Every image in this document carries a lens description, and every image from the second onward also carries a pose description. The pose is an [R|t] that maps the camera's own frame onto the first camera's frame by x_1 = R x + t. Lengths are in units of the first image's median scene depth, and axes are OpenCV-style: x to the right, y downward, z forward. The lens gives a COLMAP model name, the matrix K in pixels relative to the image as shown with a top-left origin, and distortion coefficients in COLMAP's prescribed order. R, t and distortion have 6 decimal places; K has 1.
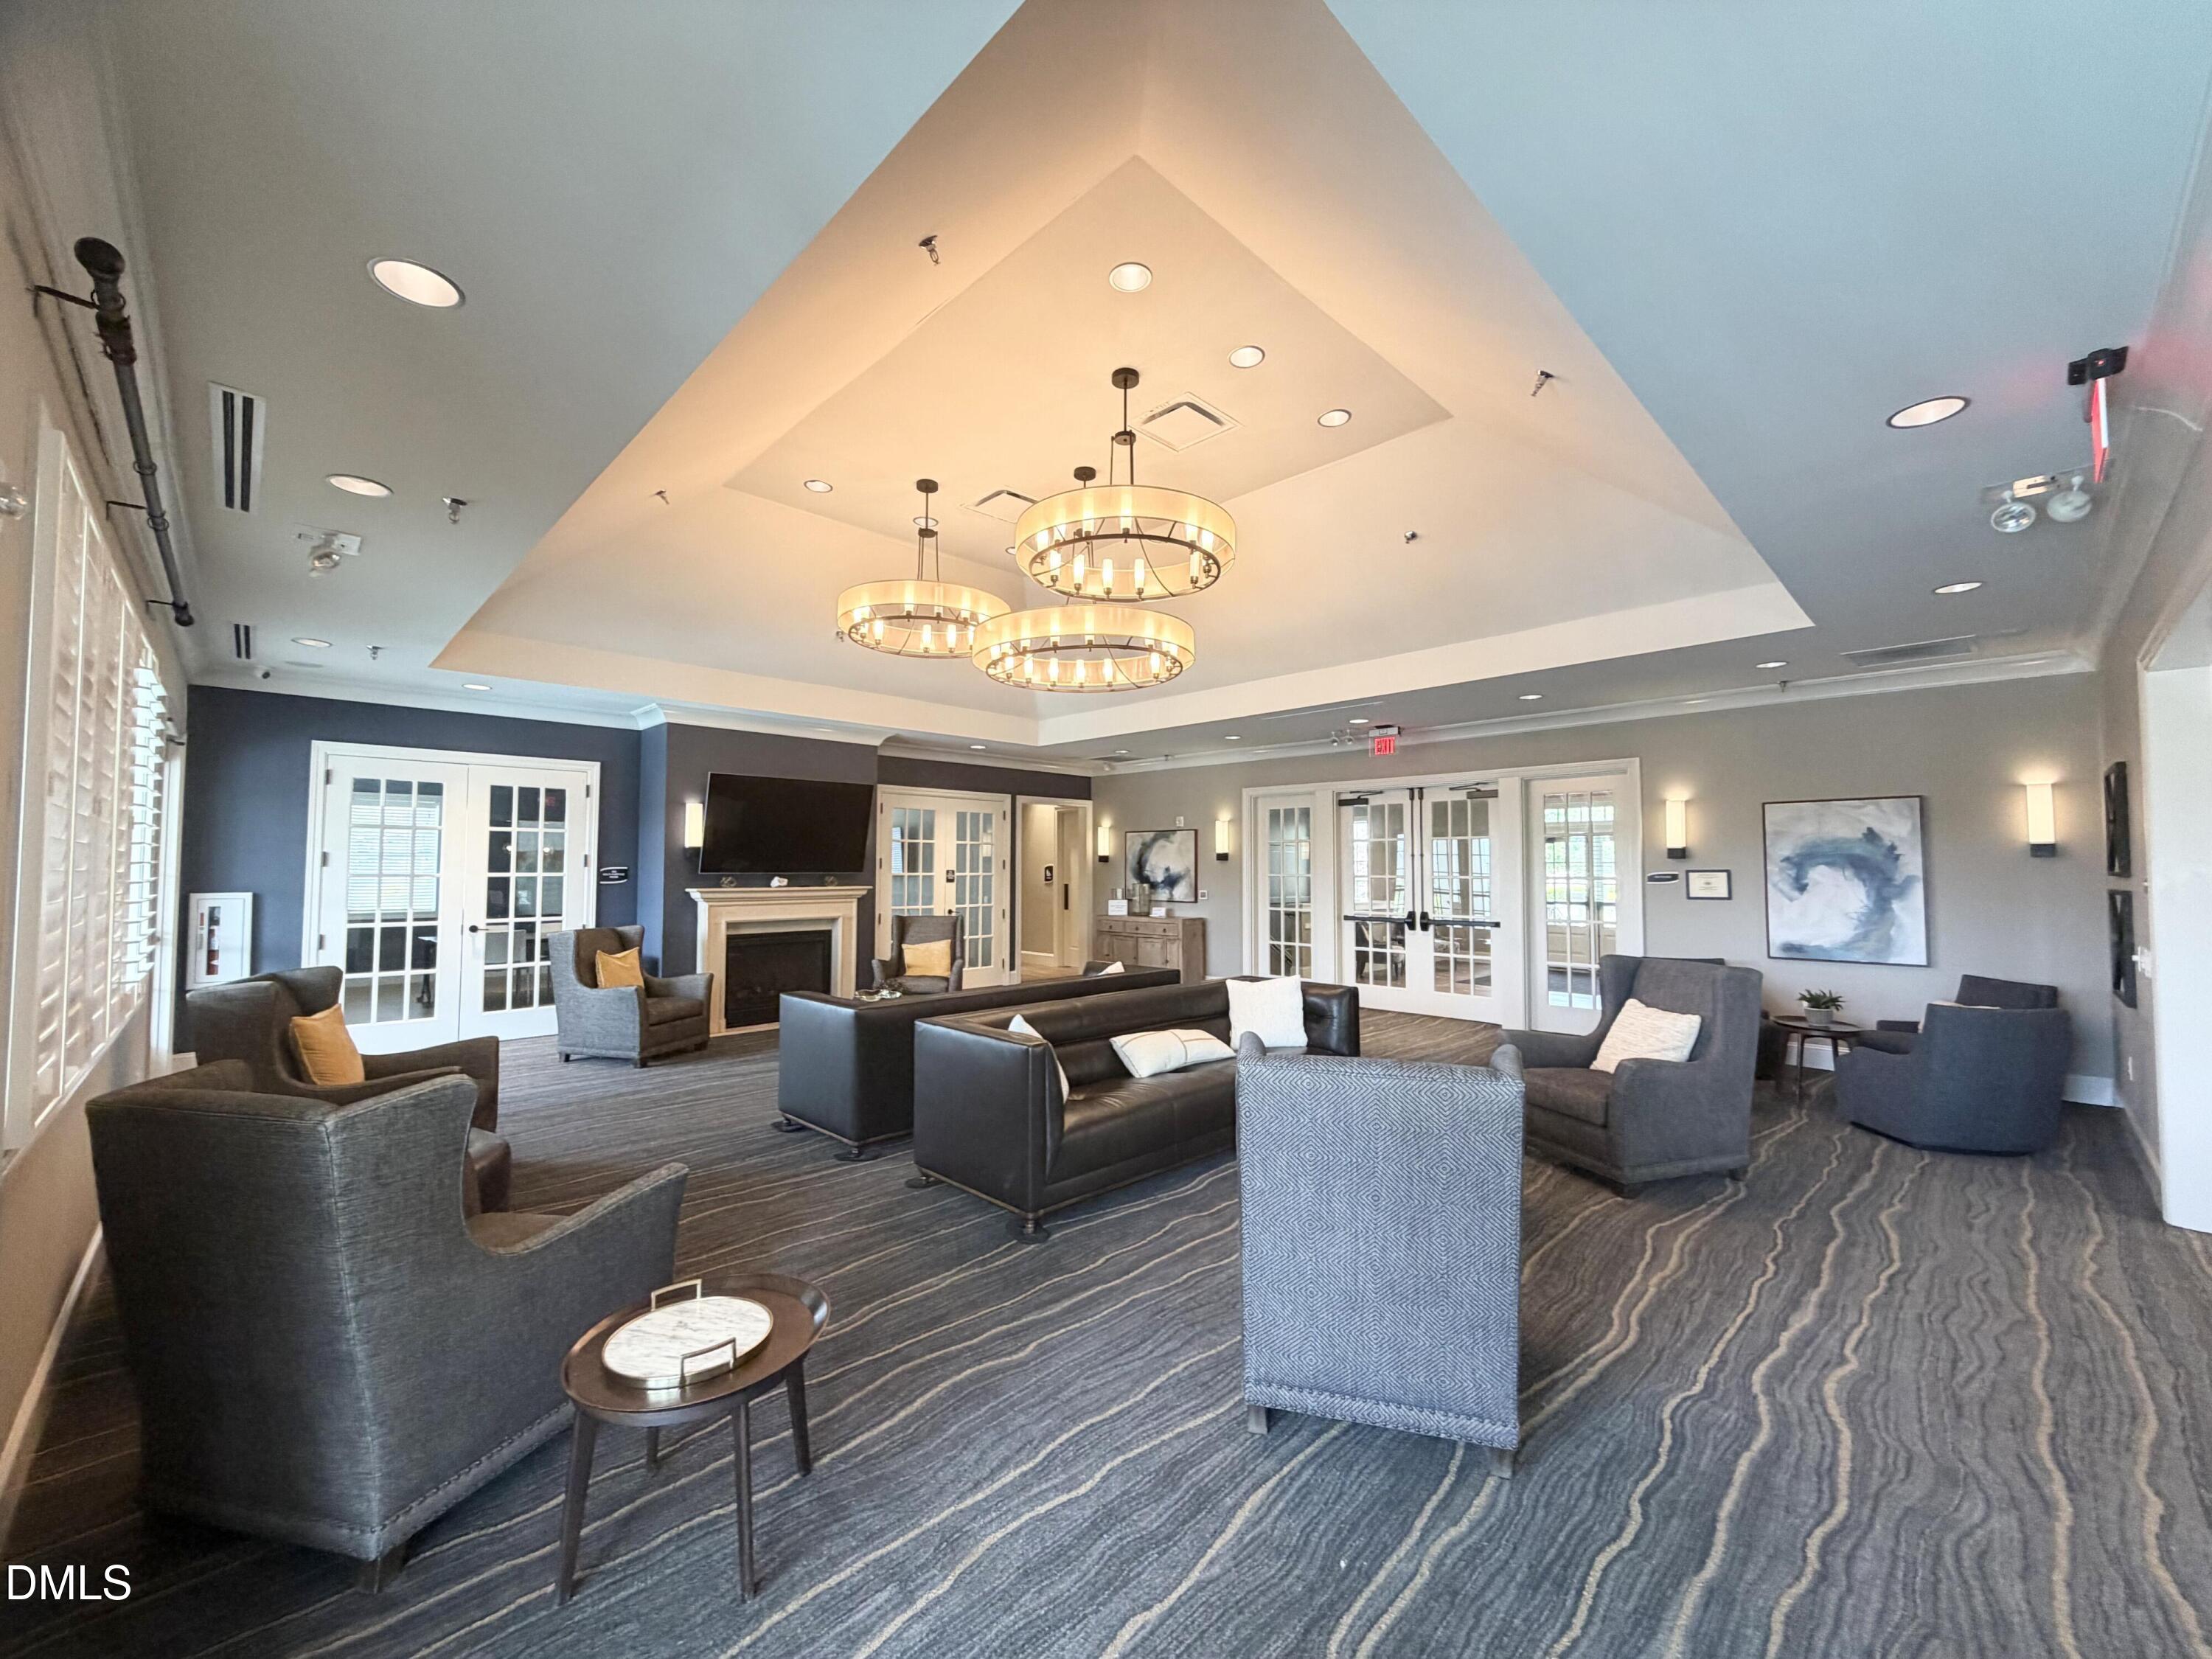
lens RADIAL K [[881.1, 0, 1091.4], [0, 881.1, 836.0], [0, 0, 1]] dist [-0.002343, 0.000184]
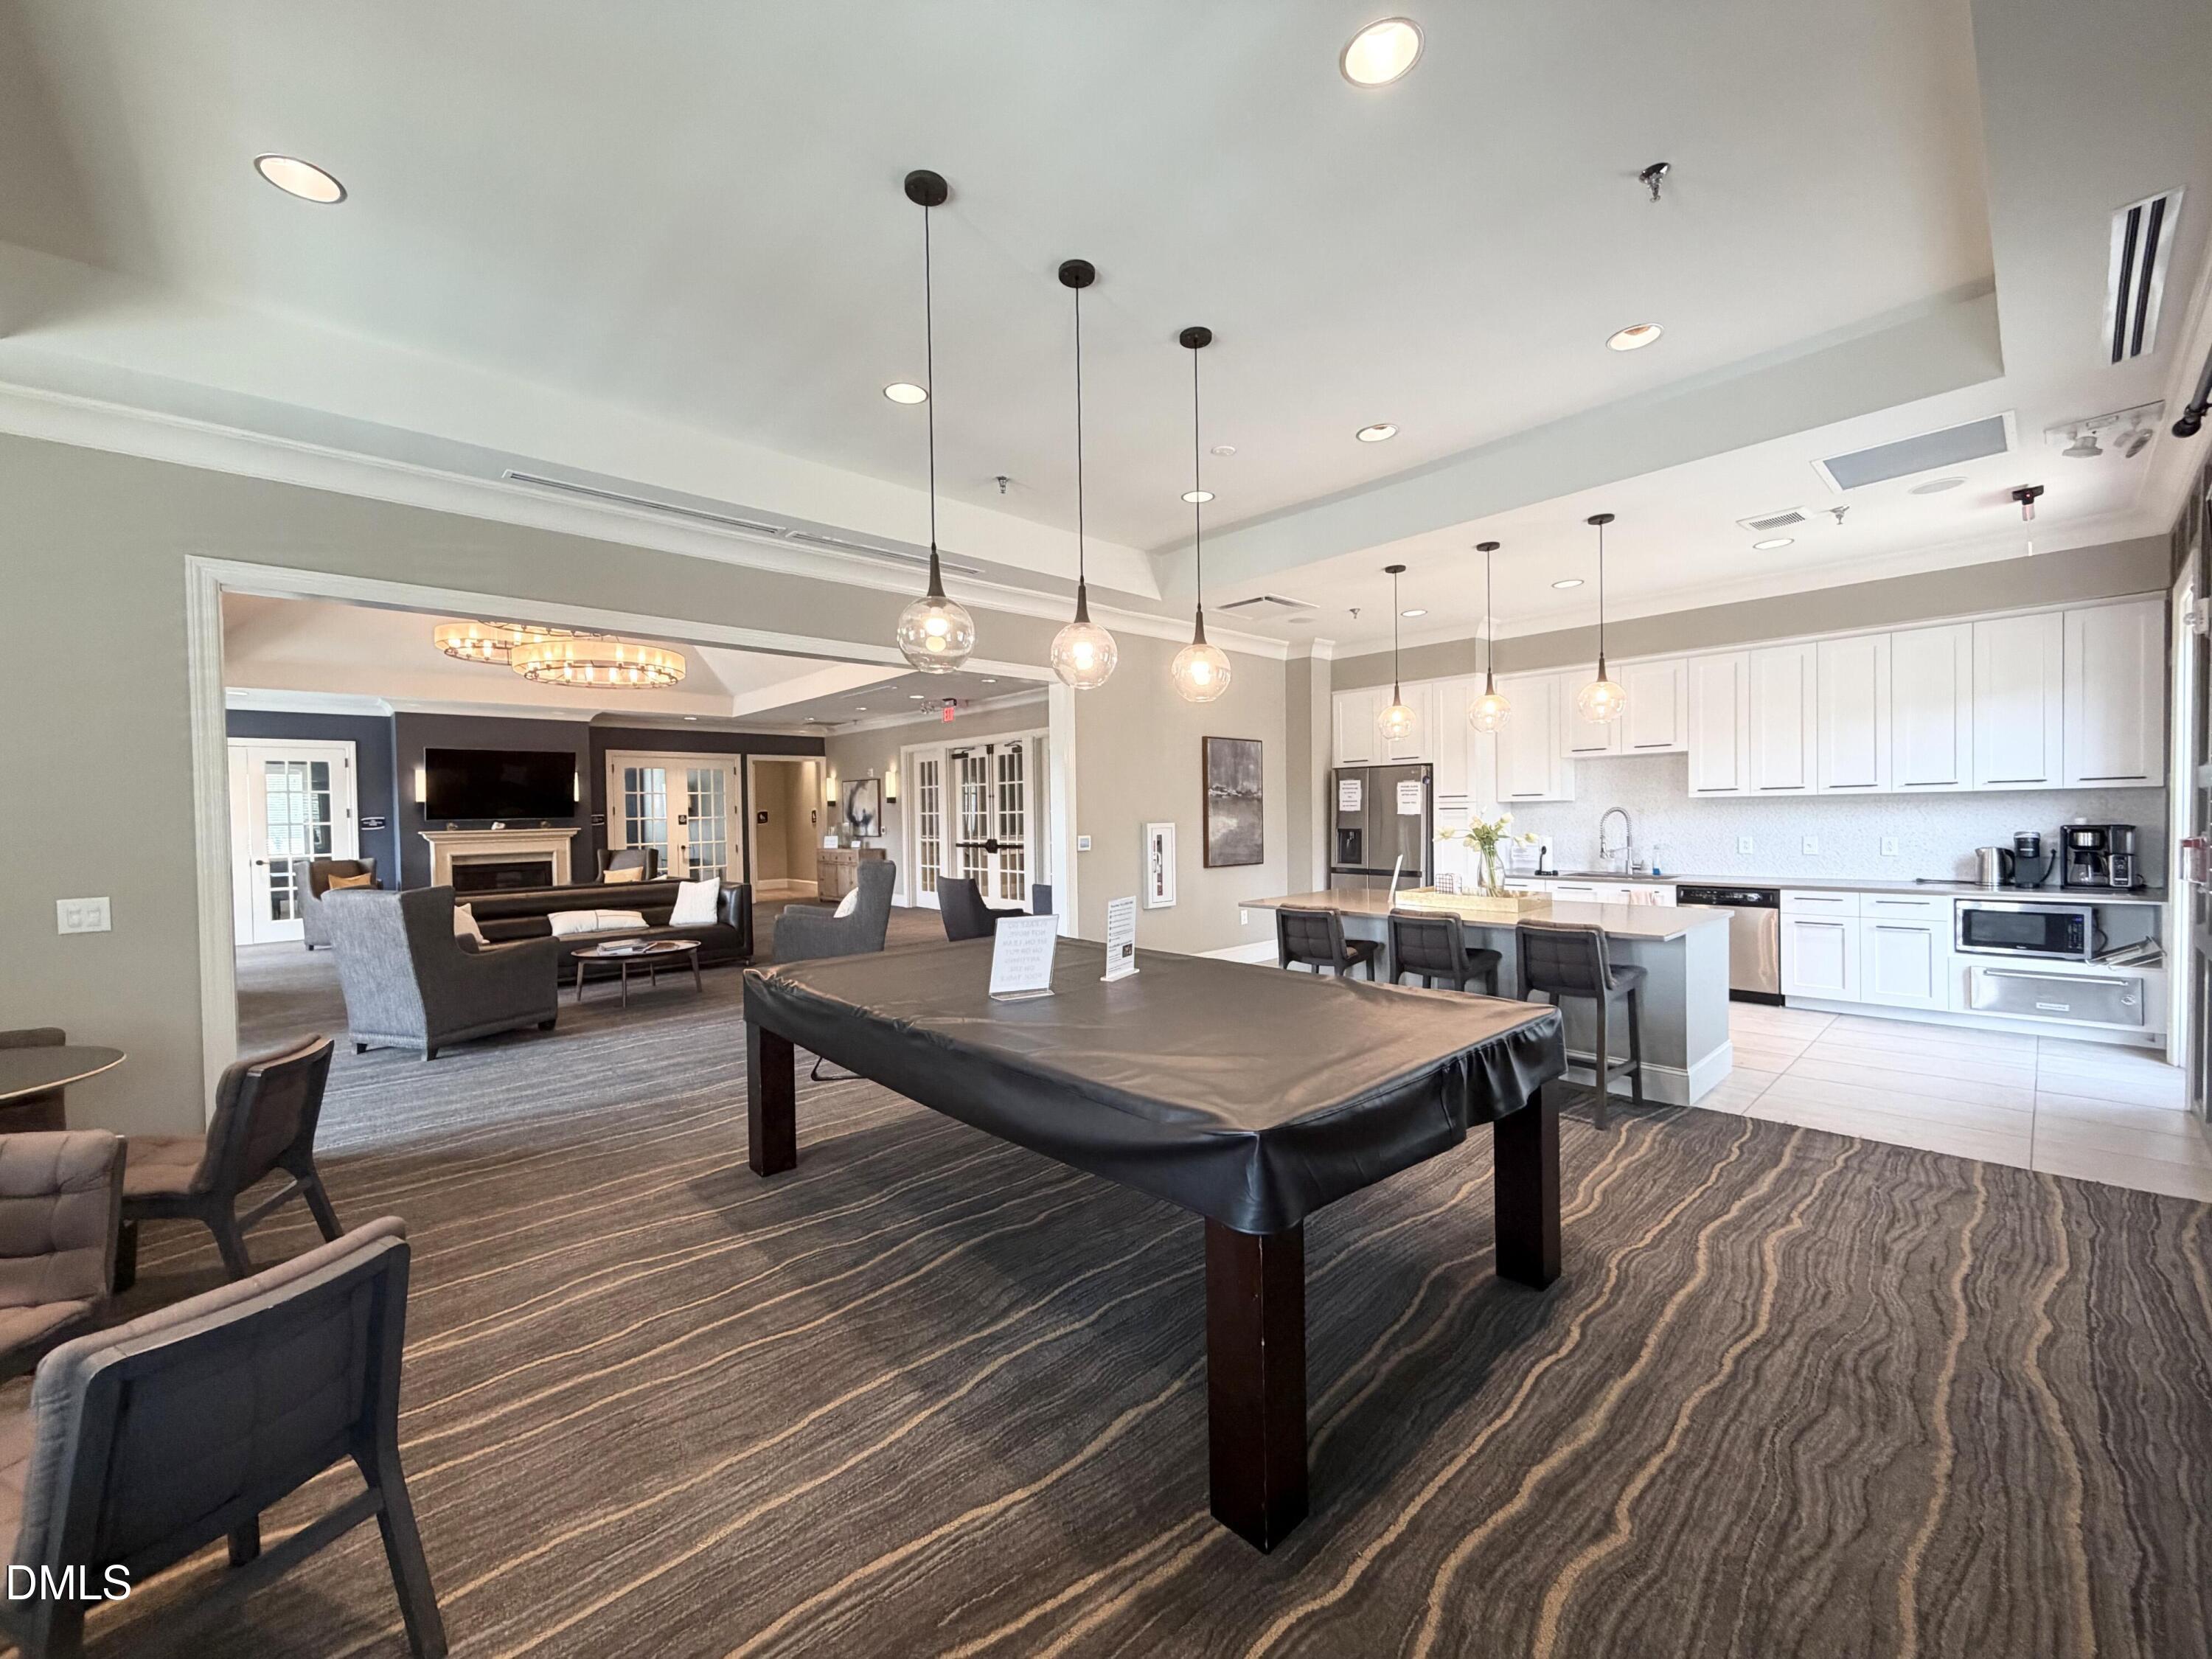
lens RADIAL K [[881.1, 0, 1105.9], [0, 881.1, 828.1], [0, 0, 1]] dist [-0.002343, 0.000184]
pose [[0.999670, -0.021732, -0.013666, 0.557155], [0.022409, 0.998421, 0.051502, 0.006127], [0.012525, -0.051791, 0.998579, -0.321513]]
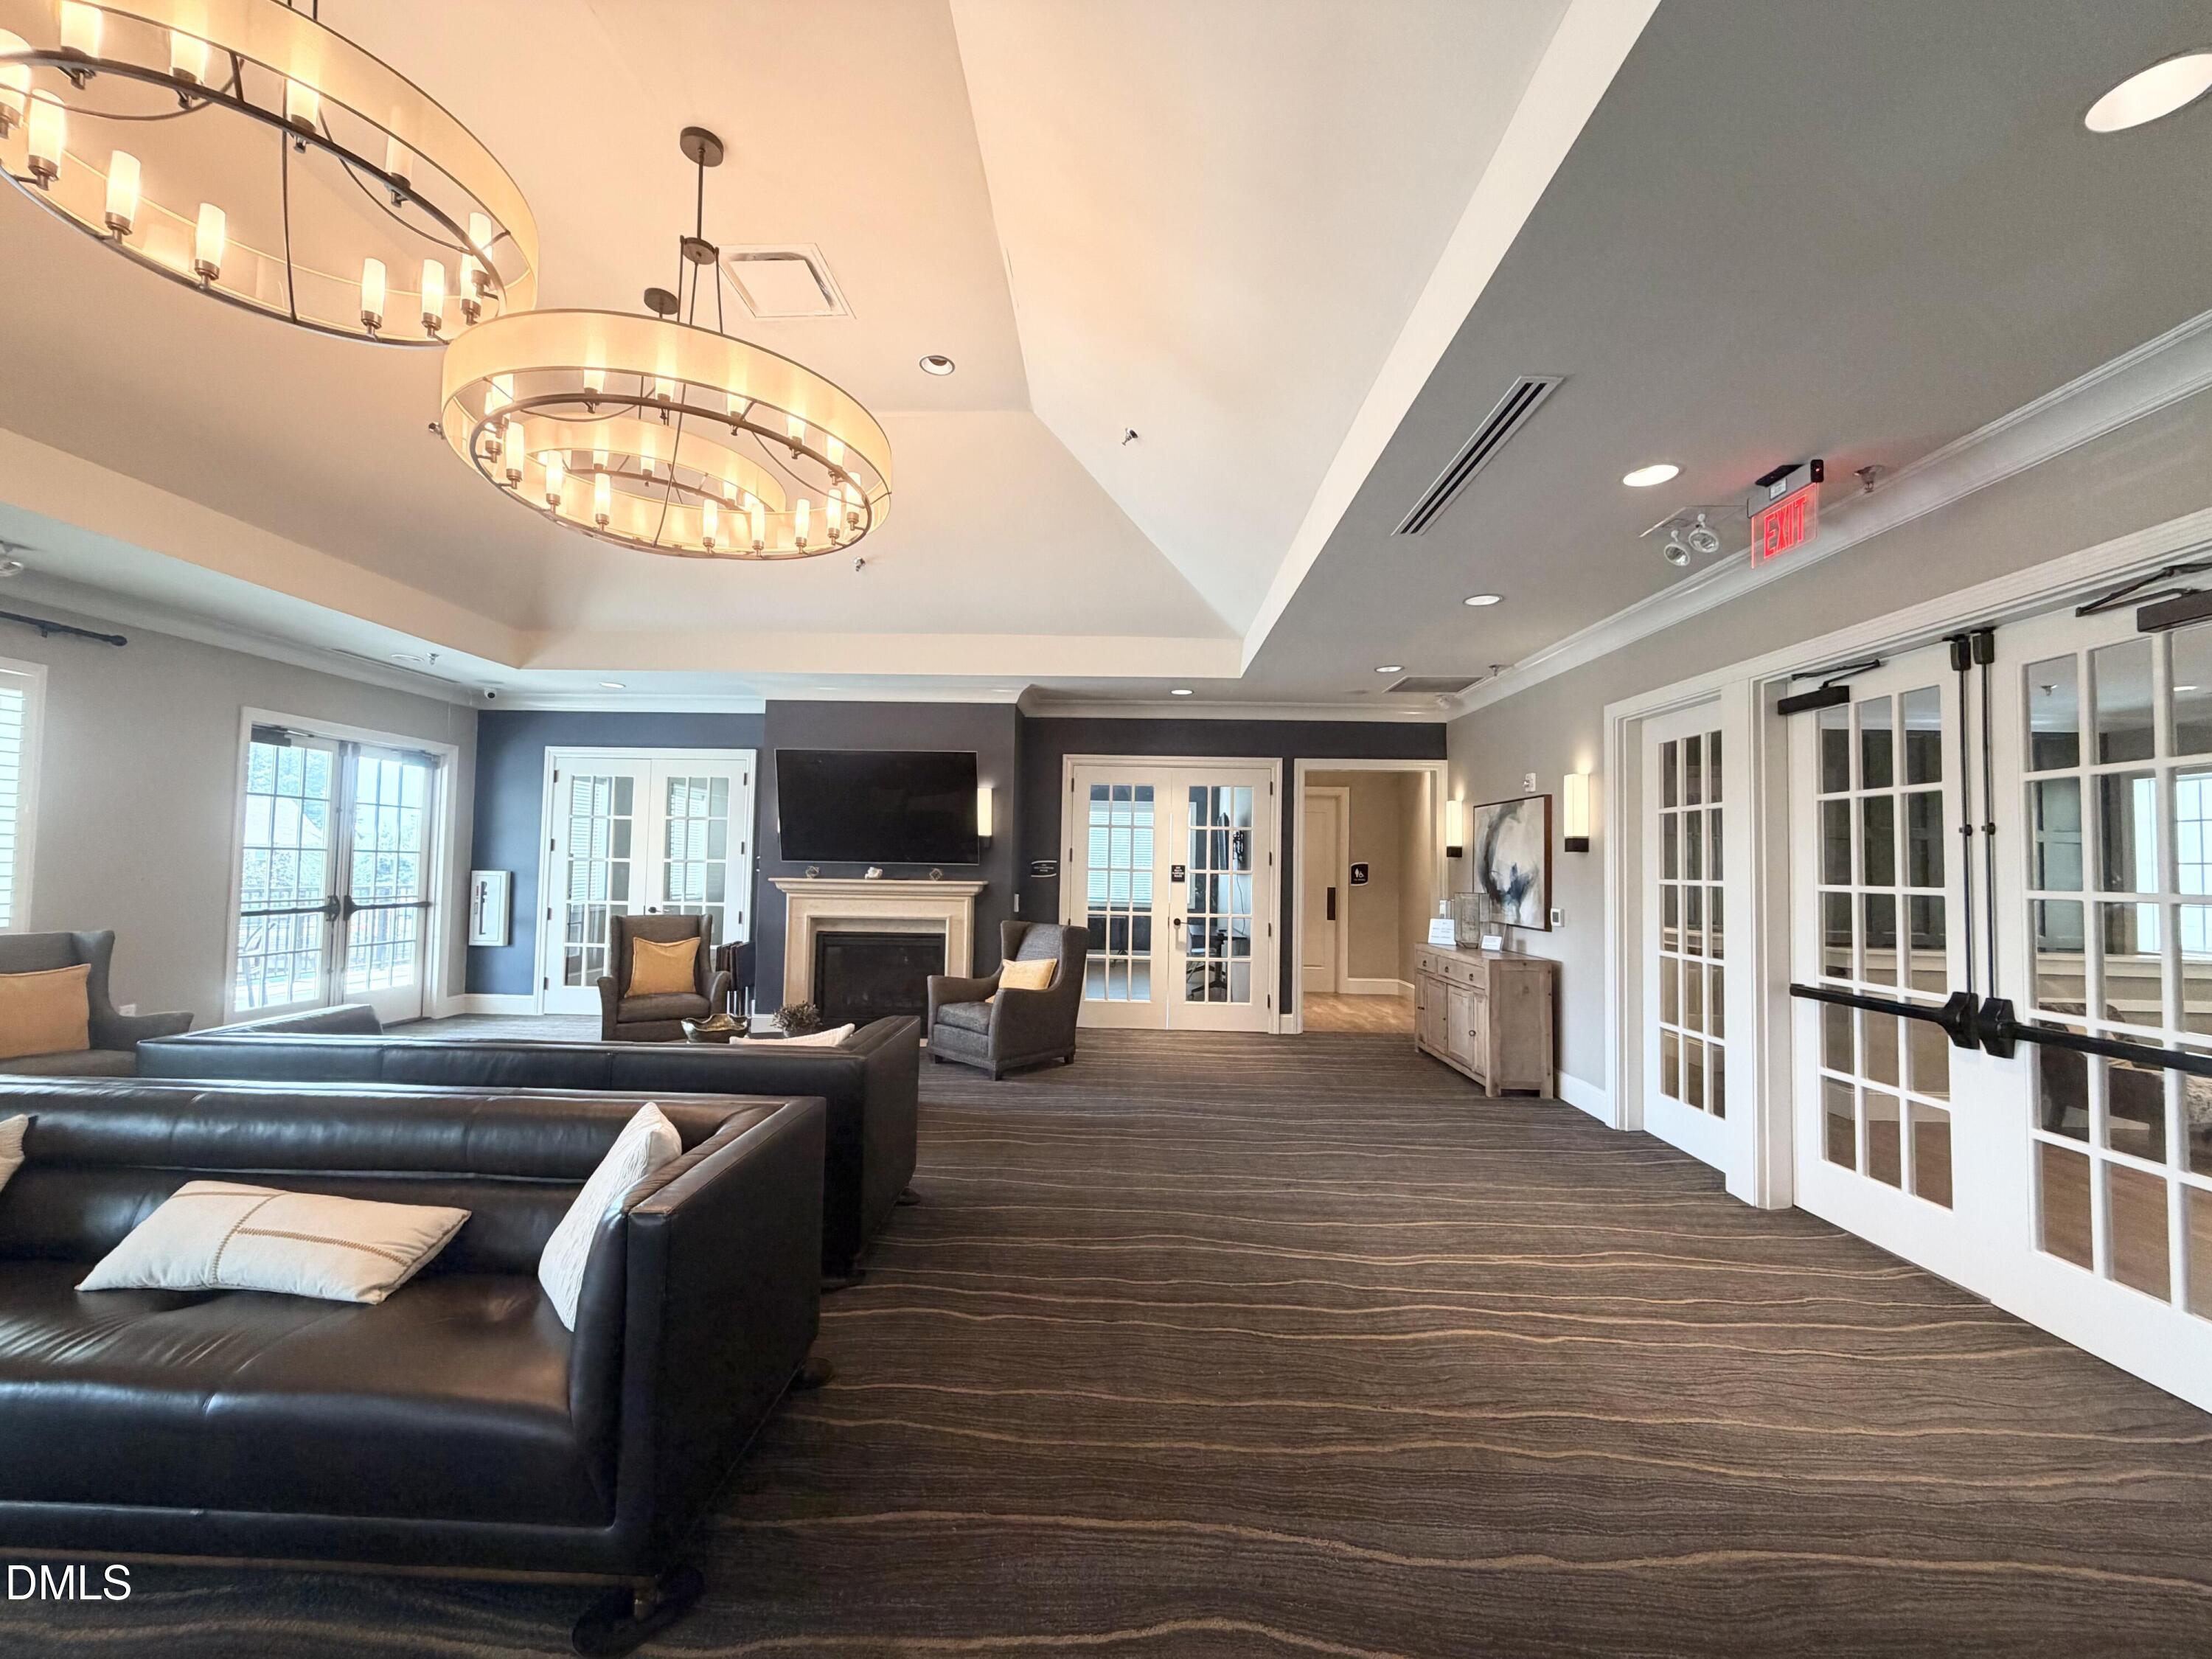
lens RADIAL K [[881.1, 0, 1090.2], [0, 881.1, 831.2], [0, 0, 1]] dist [-0.002343, 0.000184]
pose [[0.695178, -0.018442, -0.718601, 0.373859], [0.008661, 0.999813, -0.017280, 0.026107], [0.718785, 0.005788, 0.695208, 0.514897]]
